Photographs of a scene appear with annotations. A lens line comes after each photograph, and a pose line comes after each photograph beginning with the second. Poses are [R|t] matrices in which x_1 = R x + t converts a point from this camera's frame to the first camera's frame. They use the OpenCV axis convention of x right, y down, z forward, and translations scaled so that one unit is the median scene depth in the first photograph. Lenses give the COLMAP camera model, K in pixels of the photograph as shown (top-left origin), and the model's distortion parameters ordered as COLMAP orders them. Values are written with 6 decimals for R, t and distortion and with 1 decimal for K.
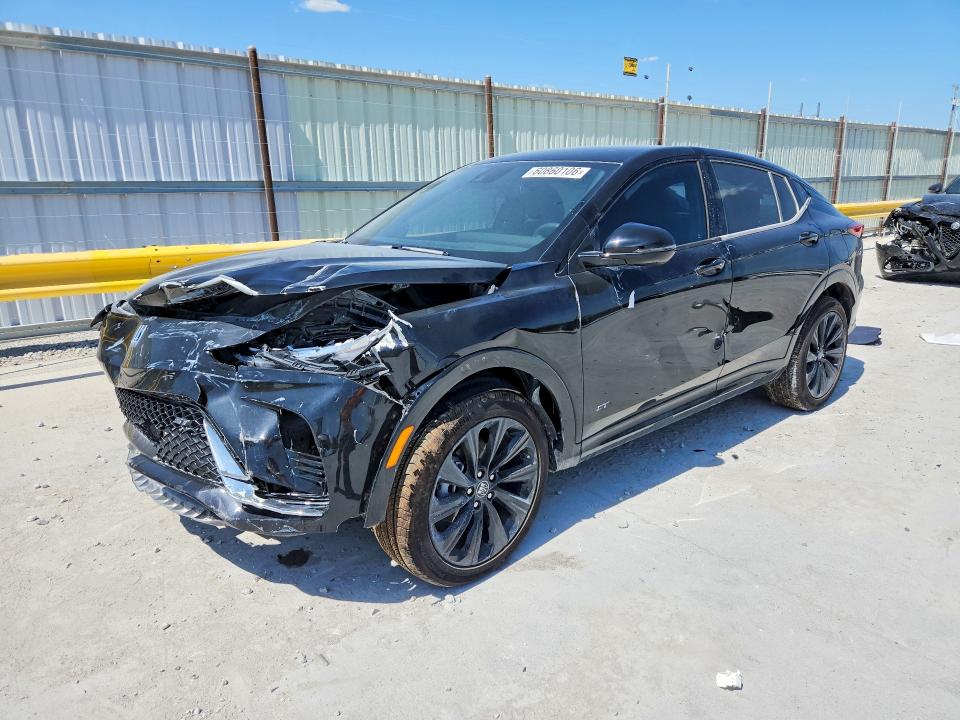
lens RADIAL K [[645.1, 0, 479.4], [0, 645.1, 360.2], [0, 0, 1]] dist [0.028748, -0.019833]
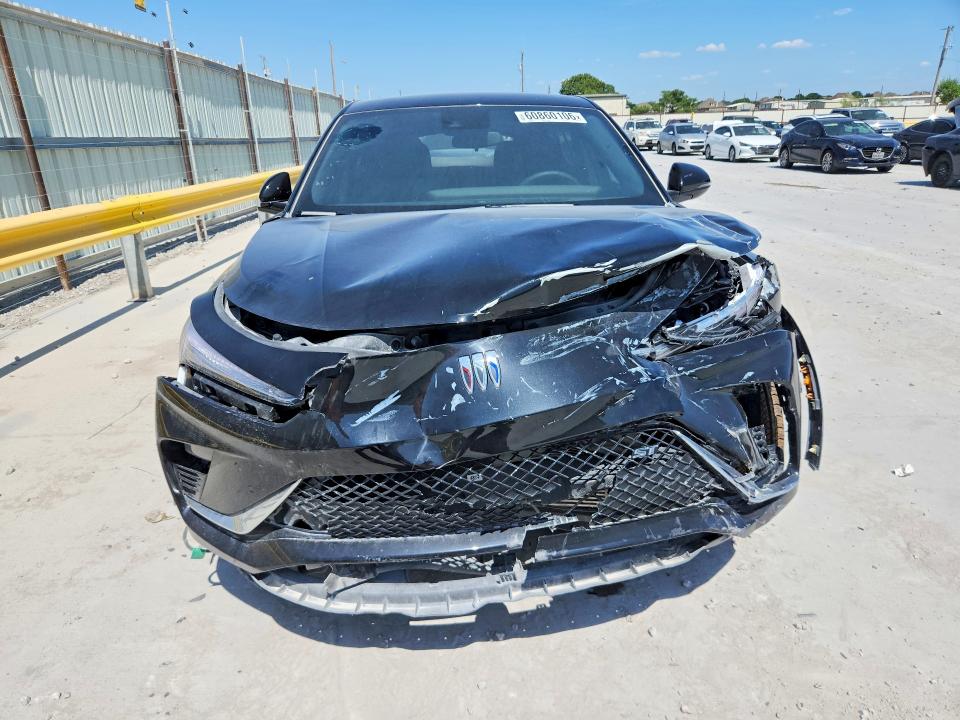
lens RADIAL K [[645.1, 0, 482.1], [0, 645.1, 366.7], [0, 0, 1]] dist [0.028748, -0.019833]
pose [[0.612429, -0.261899, 0.745882, -1.041826], [0.216043, 0.963057, 0.160766, -0.148684], [-0.760431, 0.062685, 0.646386, 0.629038]]
